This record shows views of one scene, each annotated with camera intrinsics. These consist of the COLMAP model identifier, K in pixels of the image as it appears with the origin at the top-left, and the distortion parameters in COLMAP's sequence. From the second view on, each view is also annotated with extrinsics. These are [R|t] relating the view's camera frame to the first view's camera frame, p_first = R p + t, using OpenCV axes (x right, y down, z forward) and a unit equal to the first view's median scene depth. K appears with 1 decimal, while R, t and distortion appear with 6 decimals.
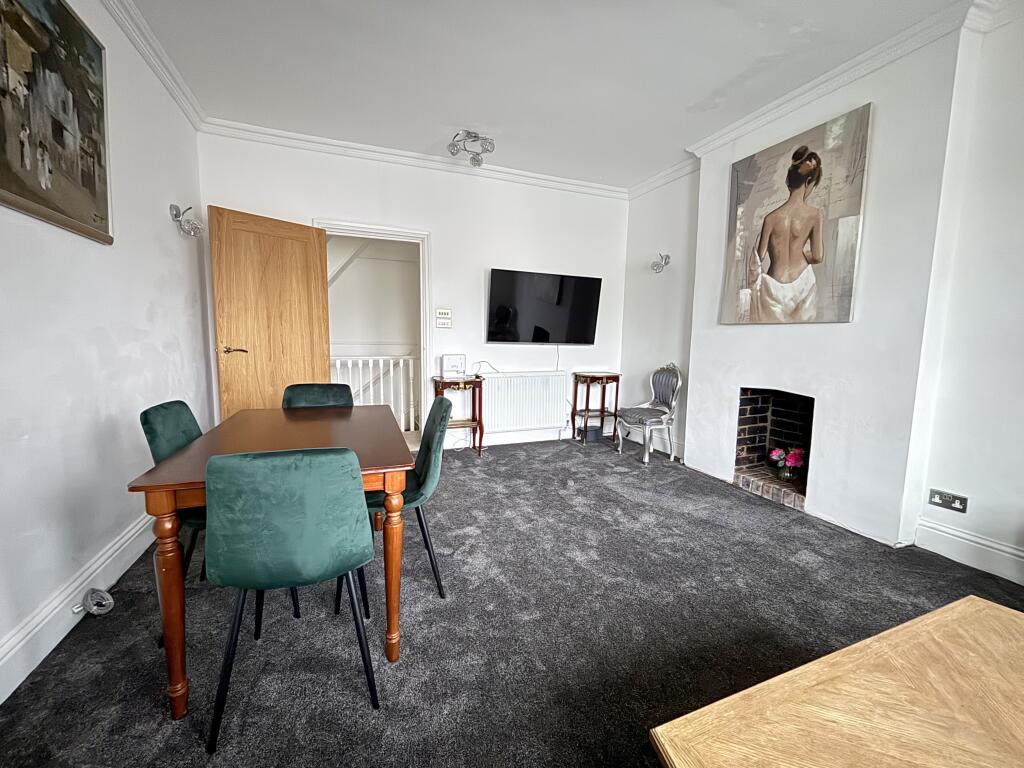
lens RADIAL K [[414.0, 0, 514.0], [0, 414.0, 381.8], [0, 0, 1]] dist [-0.000006, -0.000105]
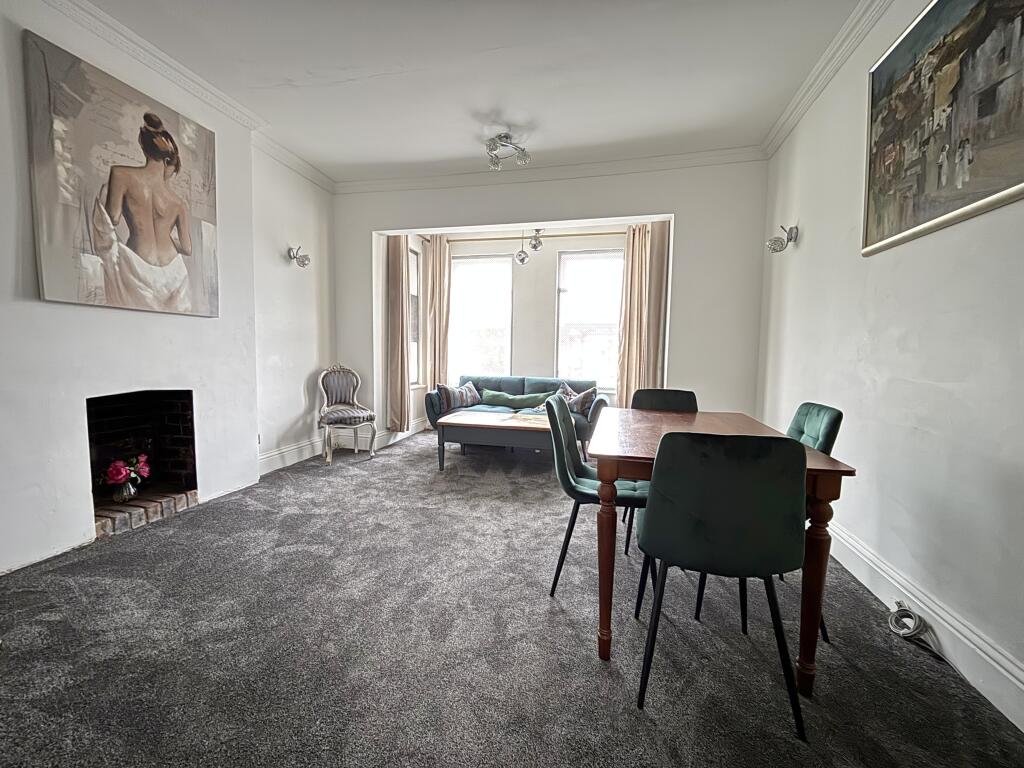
lens RADIAL K [[414.0, 0, 514.3], [0, 414.0, 382.1], [0, 0, 1]] dist [-0.000006, -0.000105]
pose [[-0.815919, -0.068861, 0.574051, -0.461087], [0.036142, 0.984866, 0.169510, -0.115611], [-0.577036, 0.159054, -0.801081, 1.275523]]
